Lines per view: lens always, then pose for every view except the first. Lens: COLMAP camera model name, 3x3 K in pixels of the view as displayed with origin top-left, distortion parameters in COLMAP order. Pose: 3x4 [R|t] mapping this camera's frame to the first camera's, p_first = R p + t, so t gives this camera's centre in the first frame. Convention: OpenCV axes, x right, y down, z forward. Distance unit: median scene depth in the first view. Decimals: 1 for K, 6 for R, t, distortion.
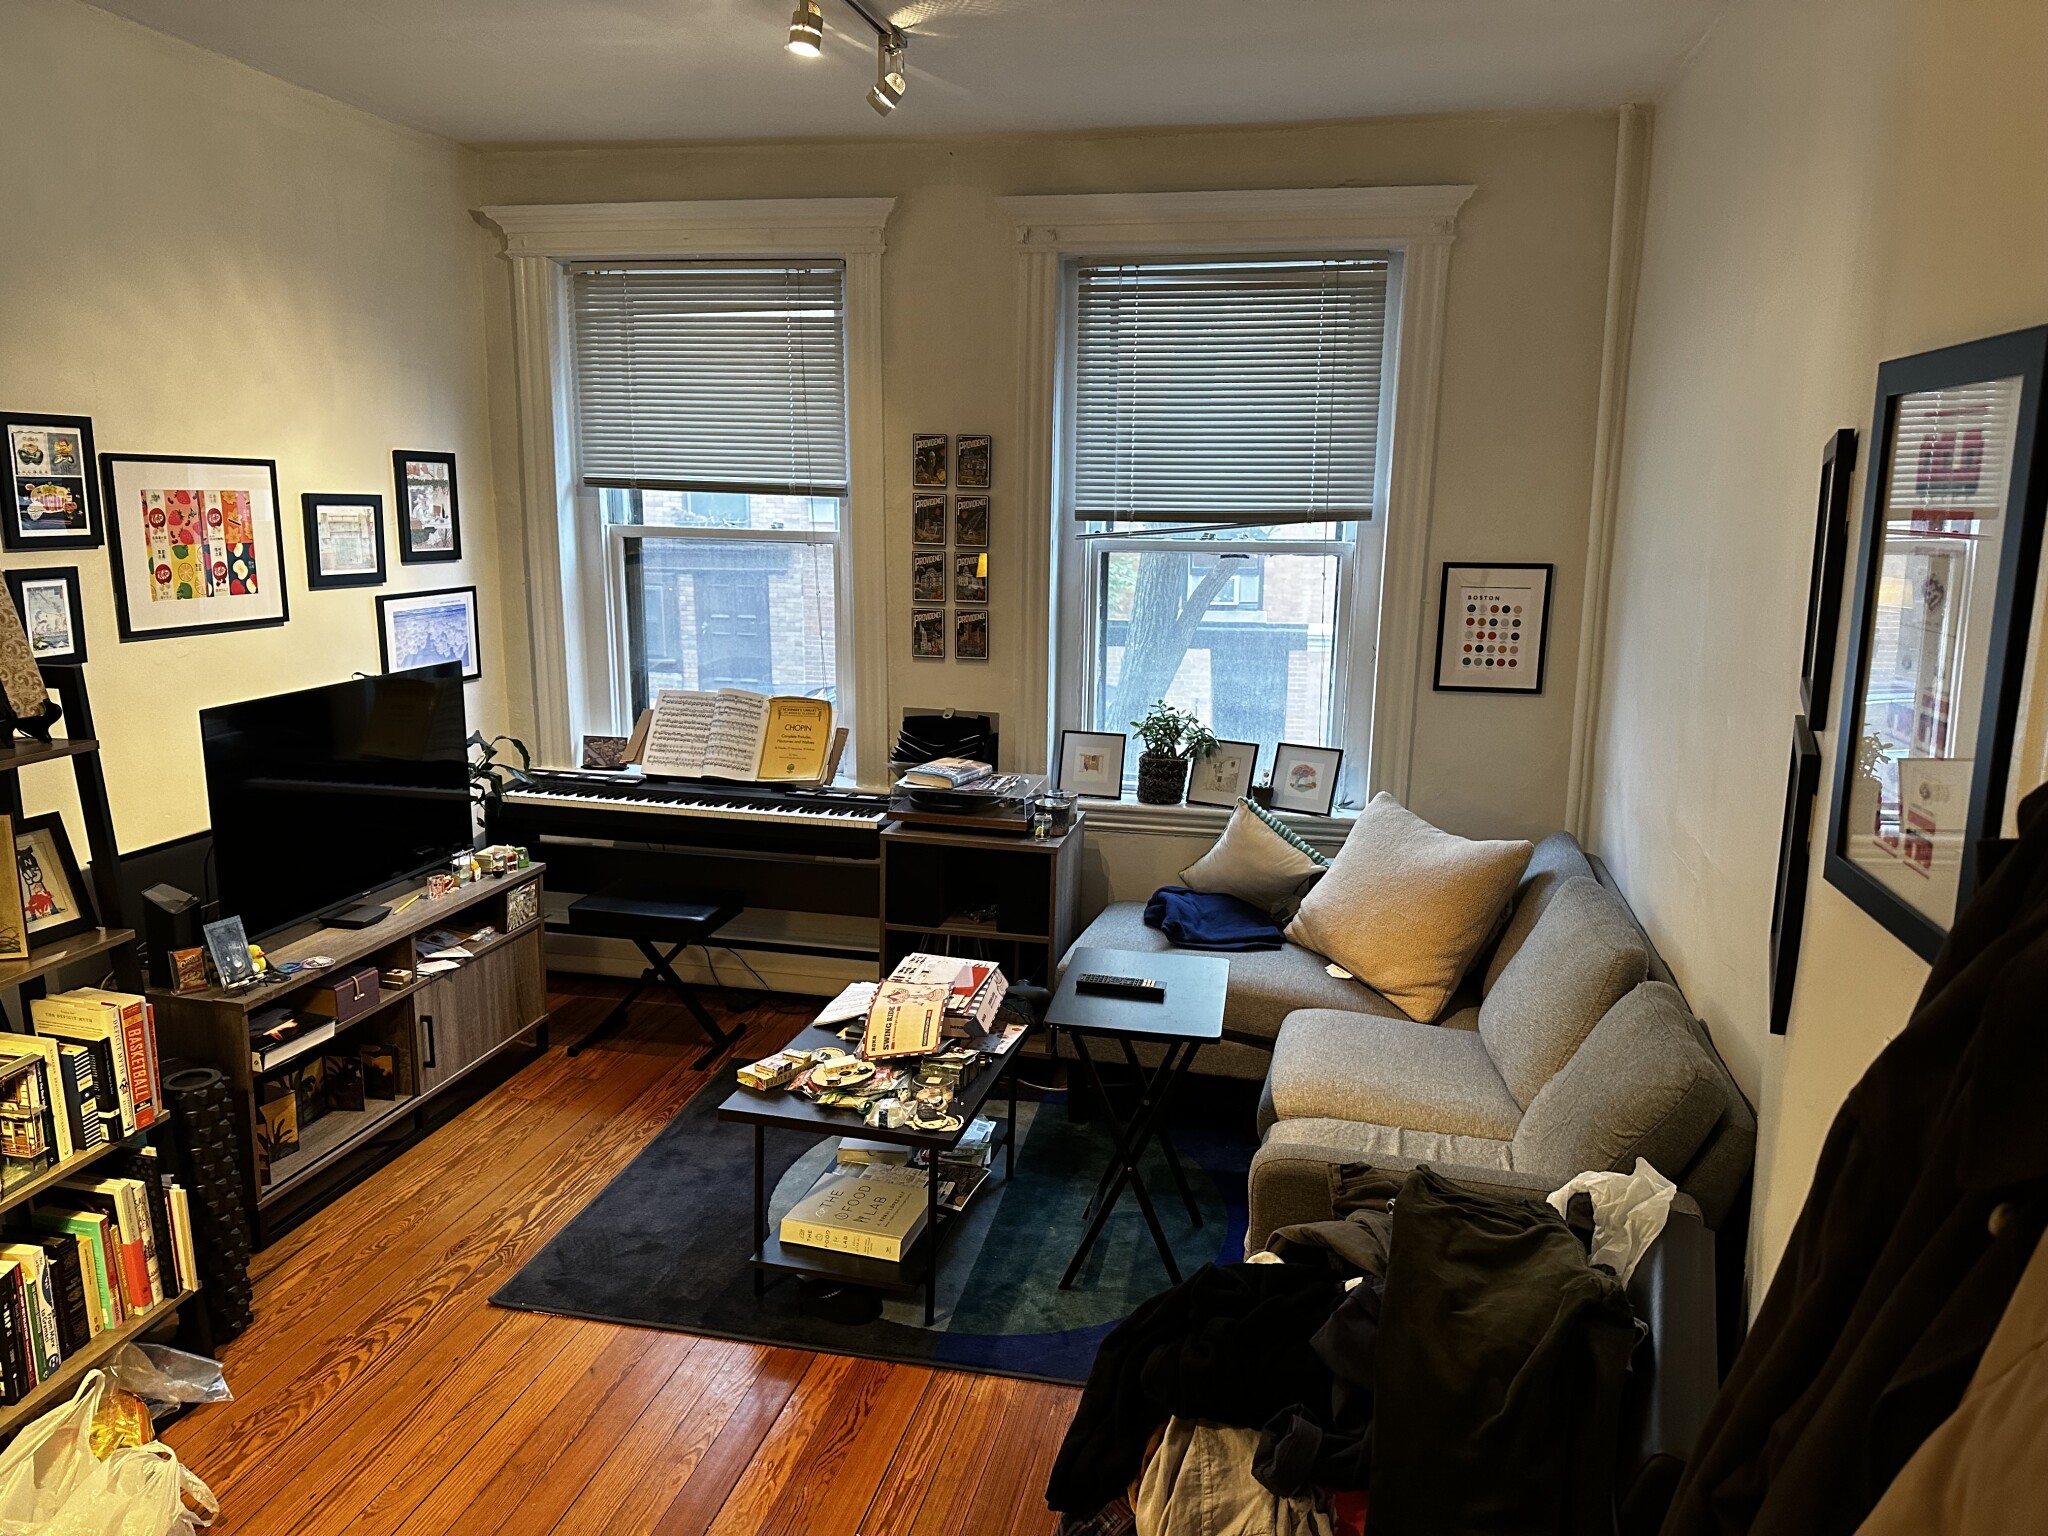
lens RADIAL K [[1434.1, 0, 1022.8], [0, 1434.1, 771.1], [0, 0, 1]] dist [0.102613, -0.125956]
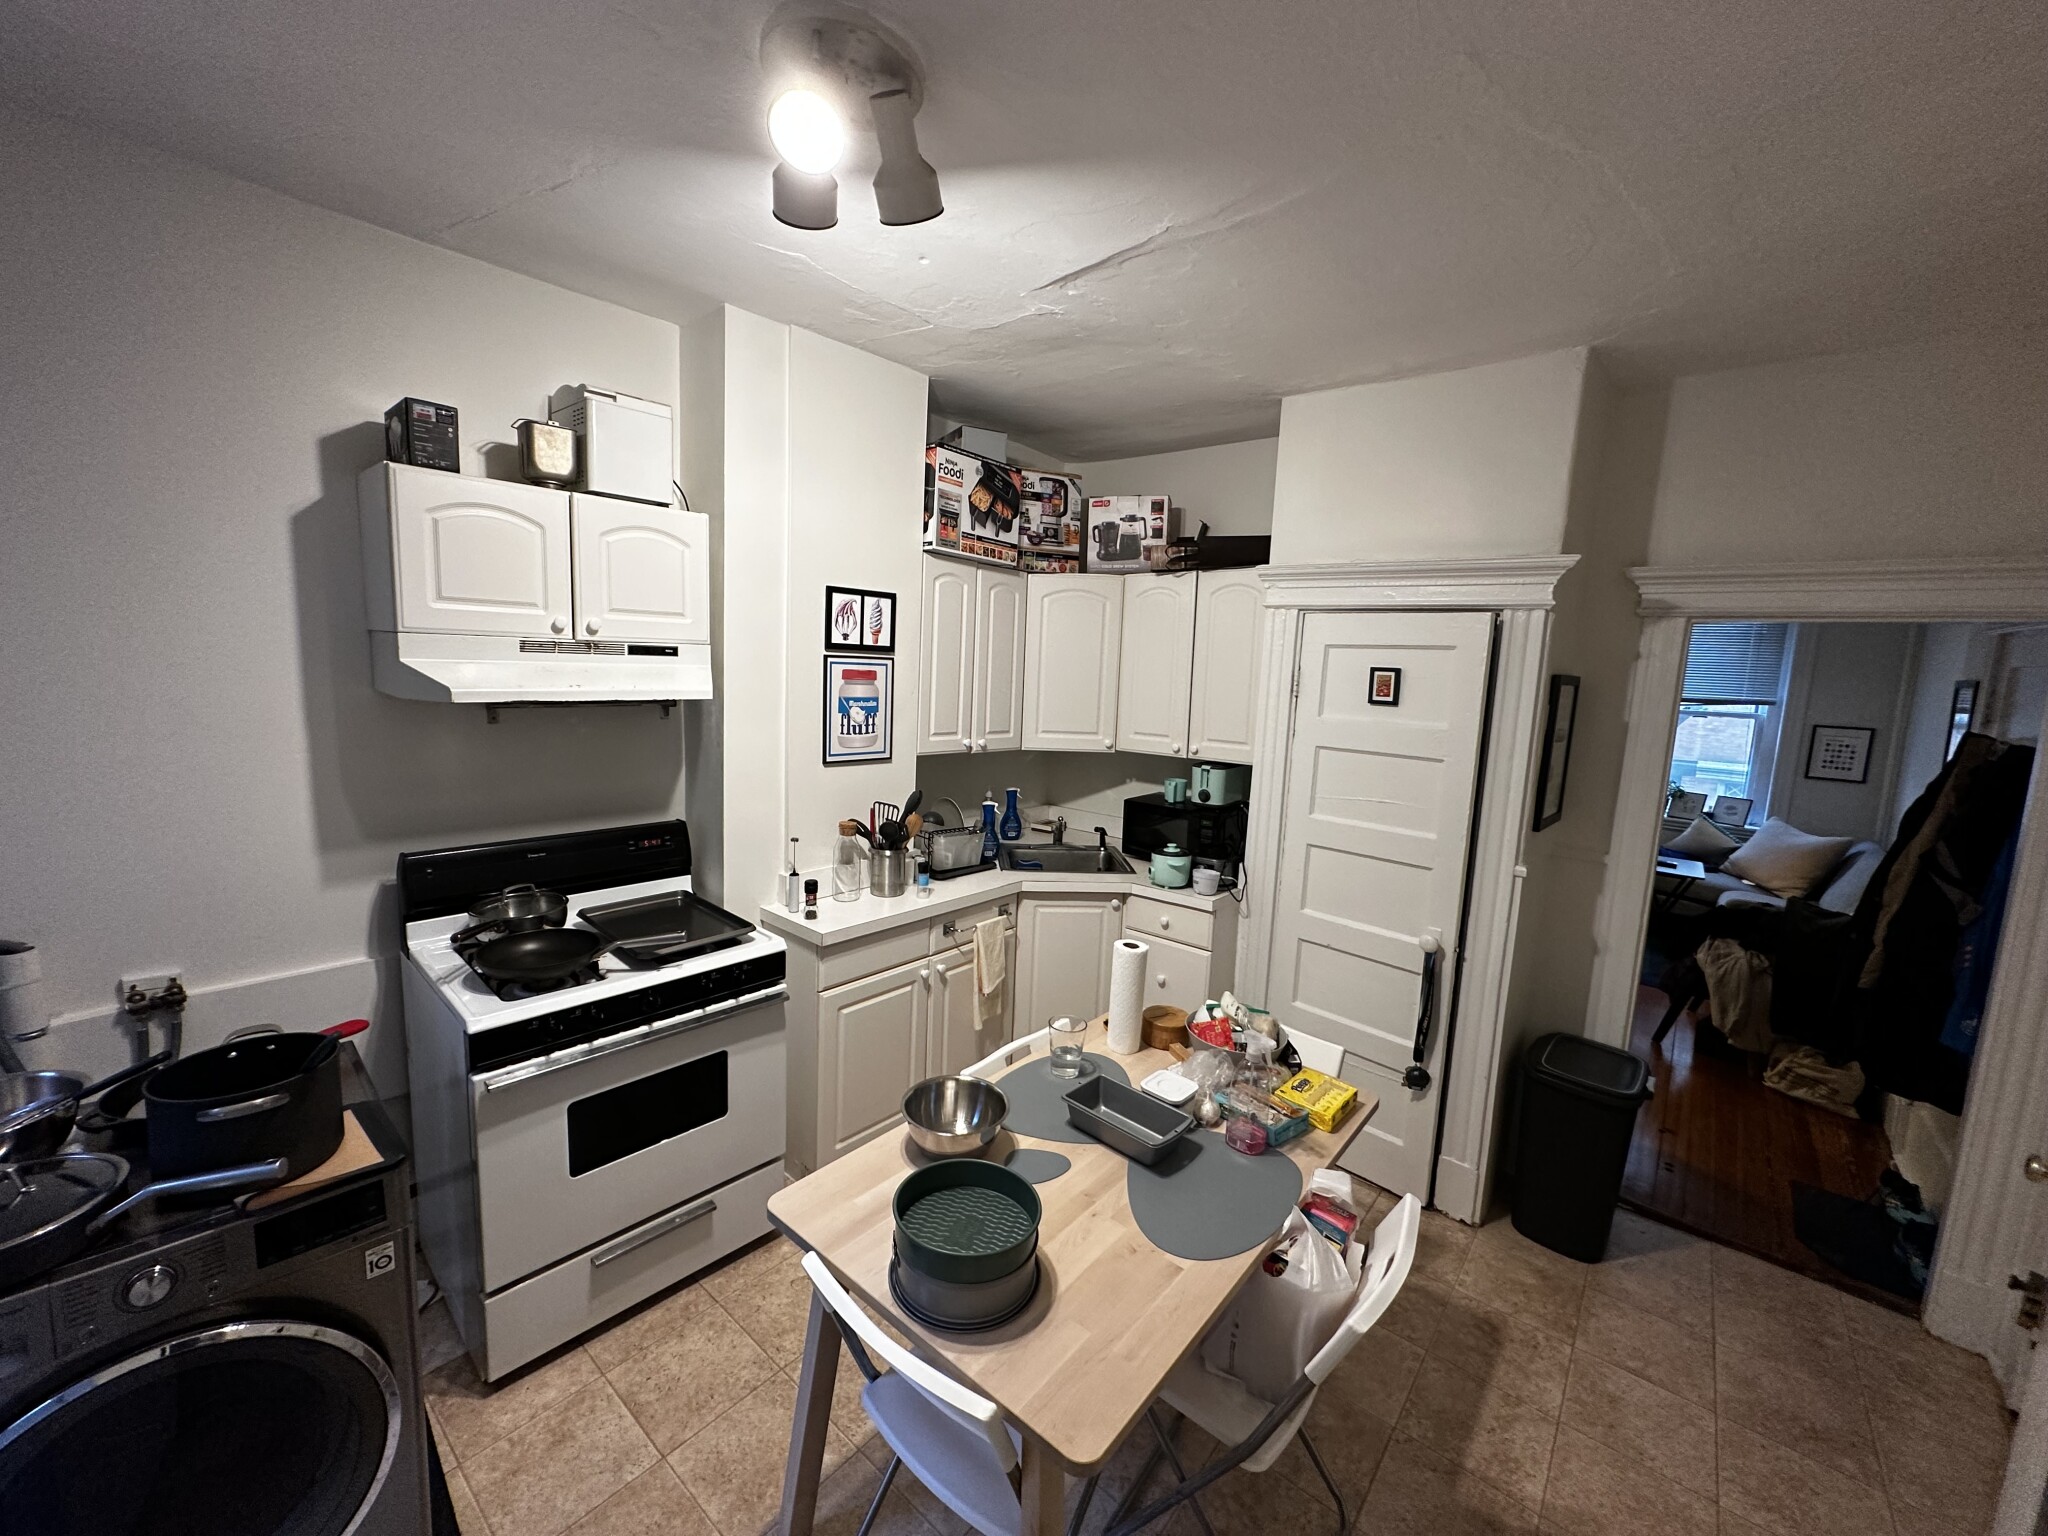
lens RADIAL K [[812.3, 0, 1023.6], [0, 812.3, 766.8], [0, 0, 1]] dist [-0.003625, 0.000526]
pose [[0.883807, 0.083672, -0.460310, -0.281720], [-0.114466, 0.992648, -0.039343, 0.147707], [0.453633, 0.087461, 0.886886, -0.899648]]
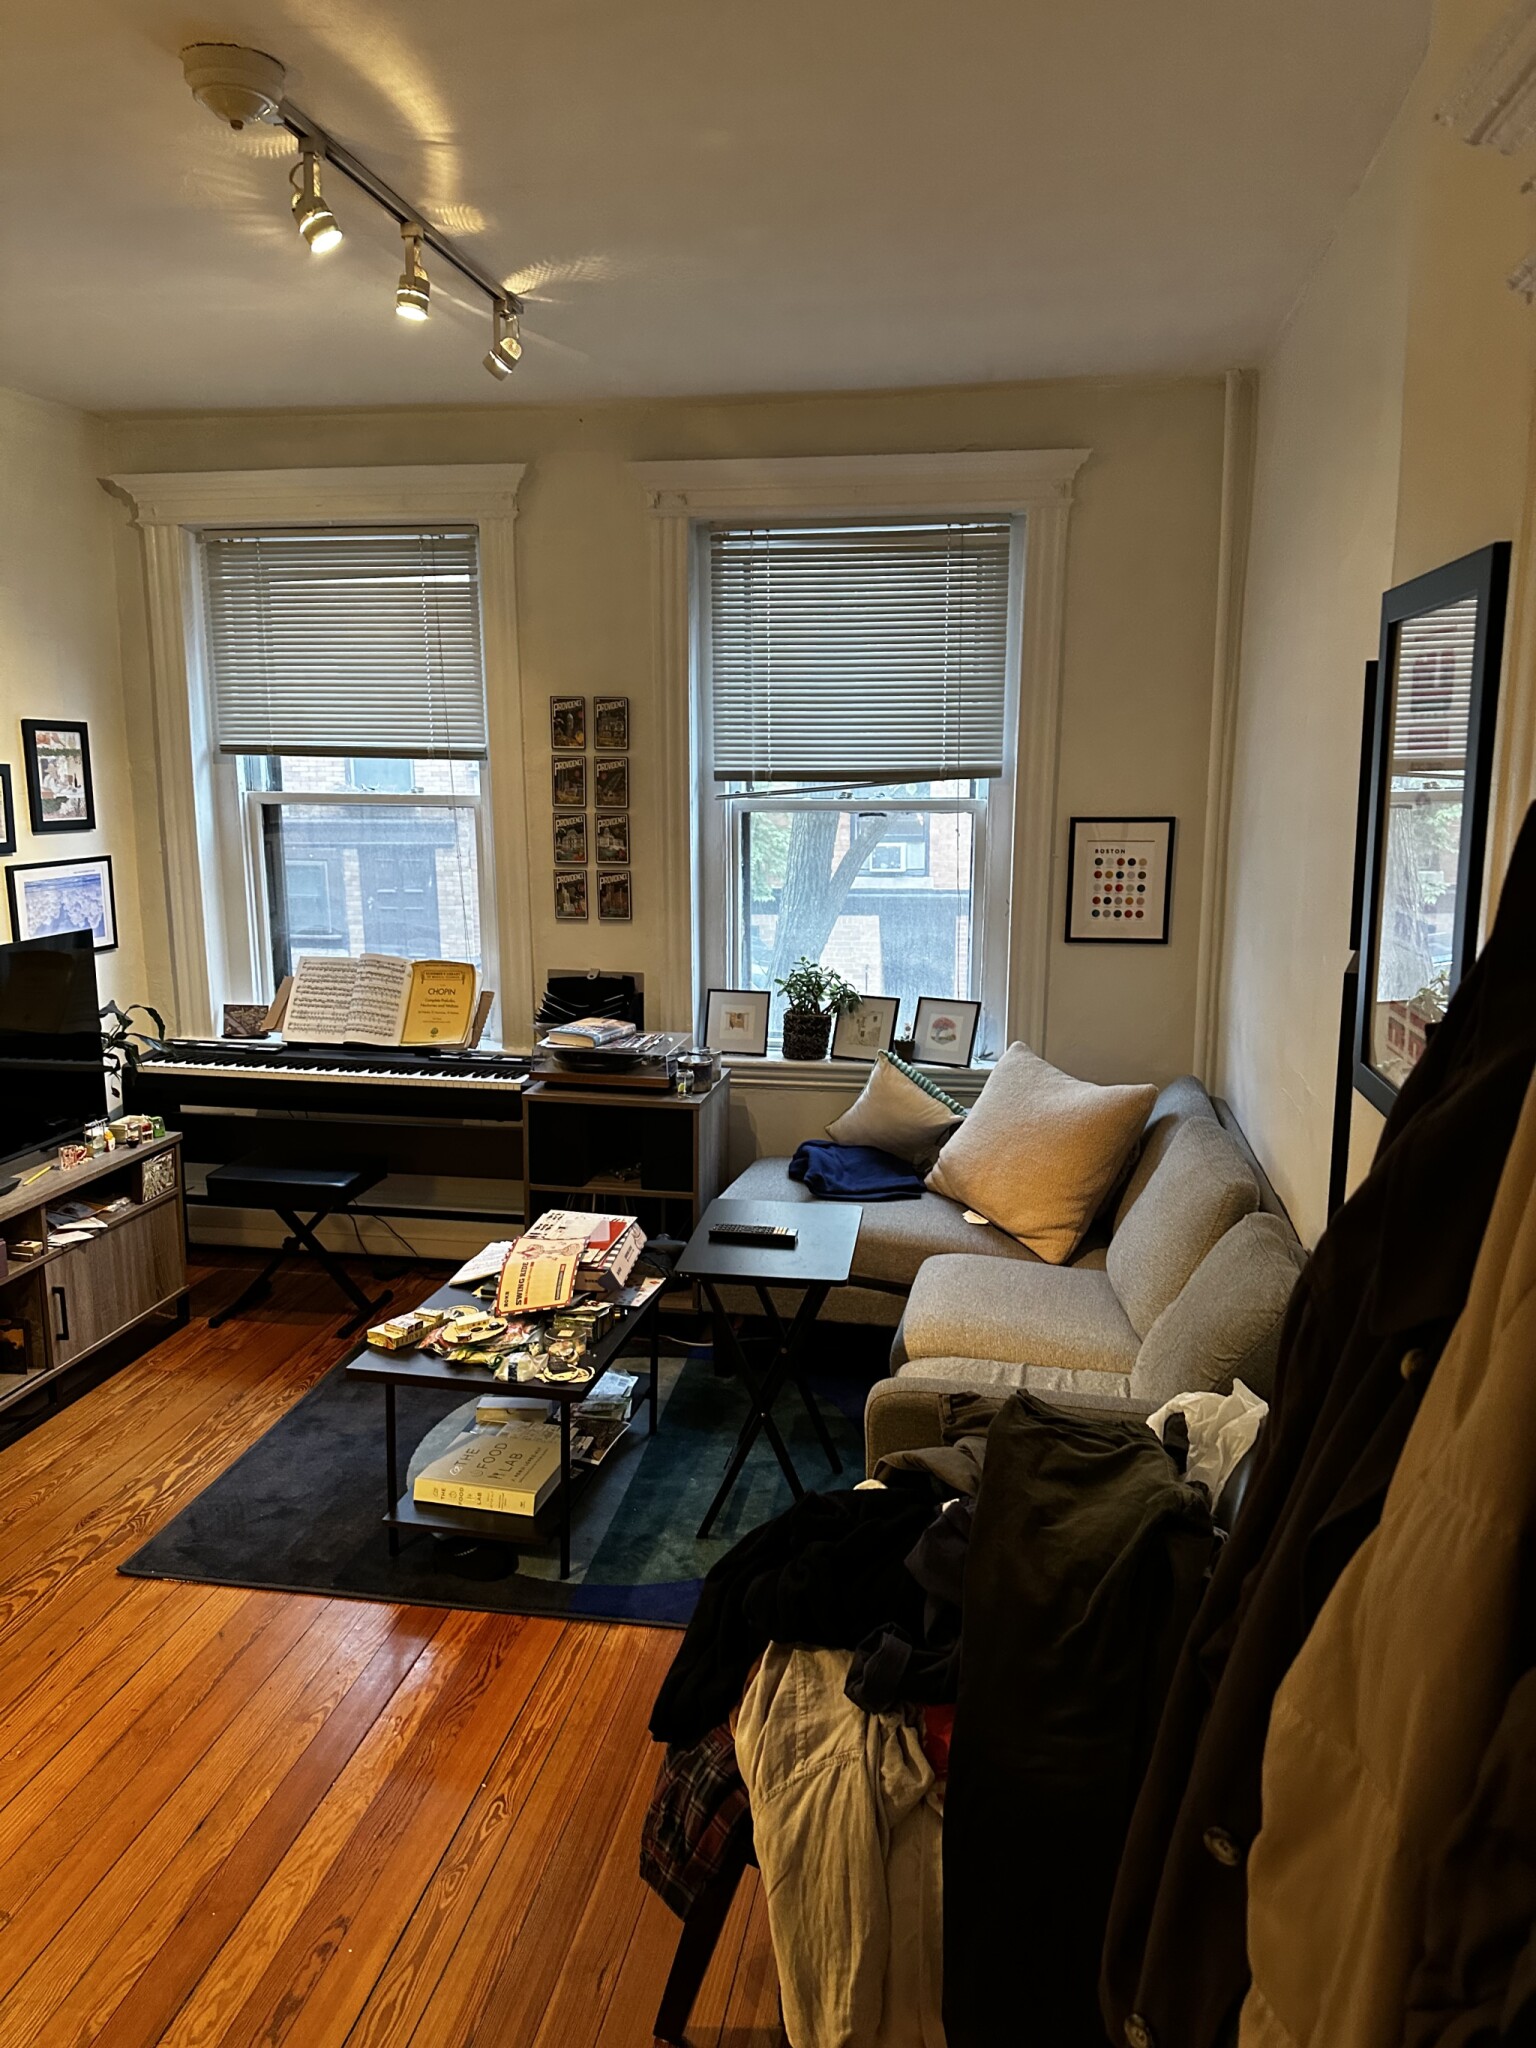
lens RADIAL K [[1429.3, 0, 768.0], [0, 1429.3, 1024.0], [0, 0, 1]] dist [0.095795, -0.142721]
pose [[0.998810, -0.020594, 0.044215, 0.032794], [0.021188, 0.999691, -0.012995, 0.012940], [-0.043934, 0.013917, 0.998937, -0.006521]]
